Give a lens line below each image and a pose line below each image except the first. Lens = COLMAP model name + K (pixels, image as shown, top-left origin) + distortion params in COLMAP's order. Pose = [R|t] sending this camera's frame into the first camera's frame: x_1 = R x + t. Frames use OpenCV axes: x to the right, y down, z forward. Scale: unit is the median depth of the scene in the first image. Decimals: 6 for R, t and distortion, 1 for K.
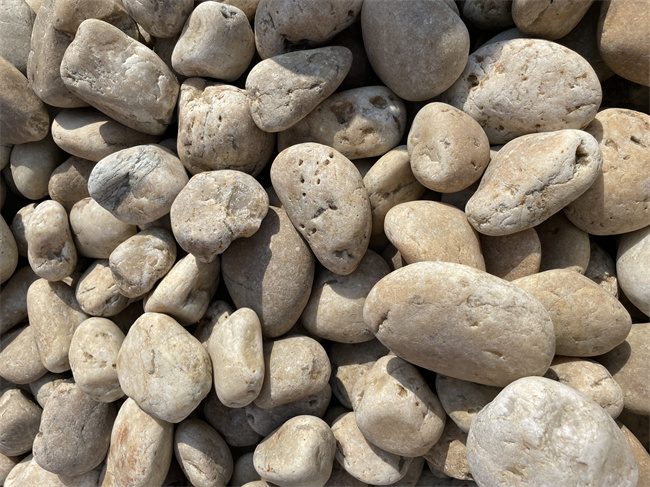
lens RADIAL K [[487.6, 0, 301.3], [0, 487.6, 233.8], [0, 0, 1]] dist [0.053940, -0.072469]
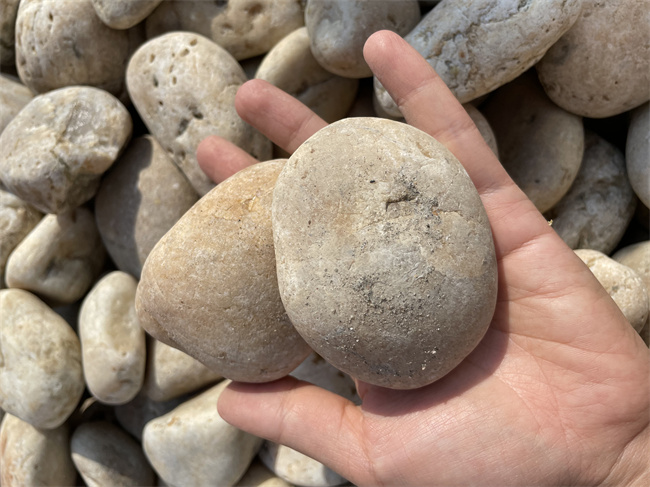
lens RADIAL K [[499.6, 0, 314.1], [0, 499.6, 249.2], [0, 0, 1]] dist [0.069258, -0.113369]
pose [[0.991435, -0.085680, -0.098570, 0.268025], [0.089122, 0.995536, 0.031057, 0.122029], [0.095469, -0.039576, 0.994645, 0.270434]]
